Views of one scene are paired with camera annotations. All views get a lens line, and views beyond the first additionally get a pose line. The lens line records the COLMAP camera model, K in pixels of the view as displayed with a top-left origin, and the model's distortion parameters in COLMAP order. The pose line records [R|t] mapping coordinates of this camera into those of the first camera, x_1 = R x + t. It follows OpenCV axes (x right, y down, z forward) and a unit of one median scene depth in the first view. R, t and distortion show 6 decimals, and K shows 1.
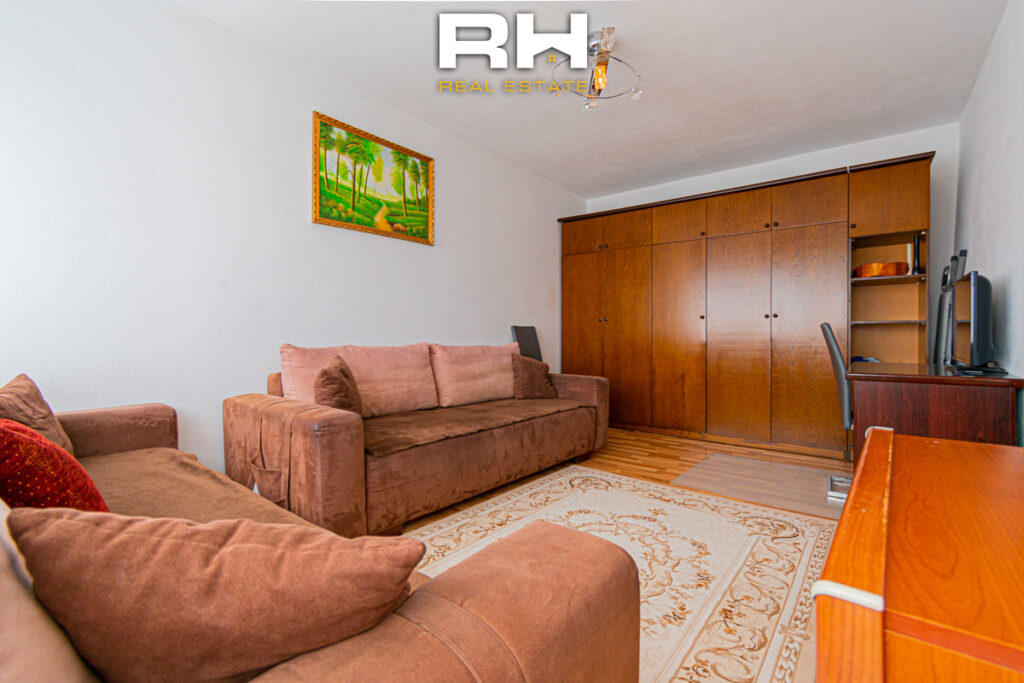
lens RADIAL K [[457.8, 0, 506.9], [0, 457.8, 340.2], [0, 0, 1]] dist [0.001543, 0.000083]
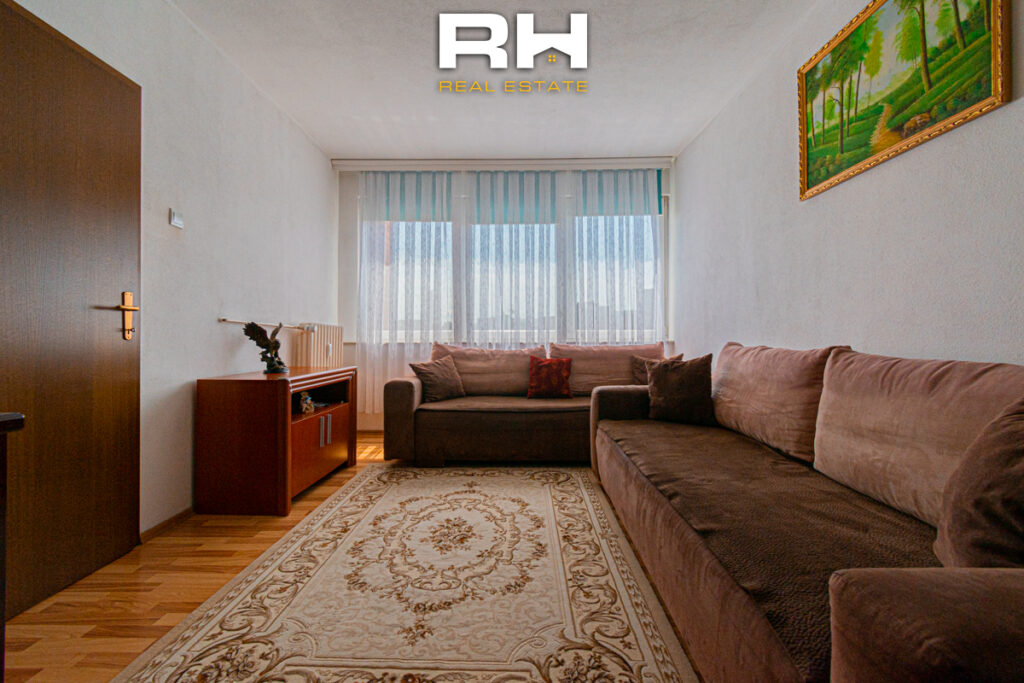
lens RADIAL K [[457.8, 0, 511.1], [0, 457.8, 336.0], [0, 0, 1]] dist [0.001543, 0.000083]
pose [[-0.788208, -0.000958, -0.615408, 0.491880], [-0.005374, 0.999971, 0.005326, -0.008177], [0.615385, 0.007505, -0.788191, 1.263195]]
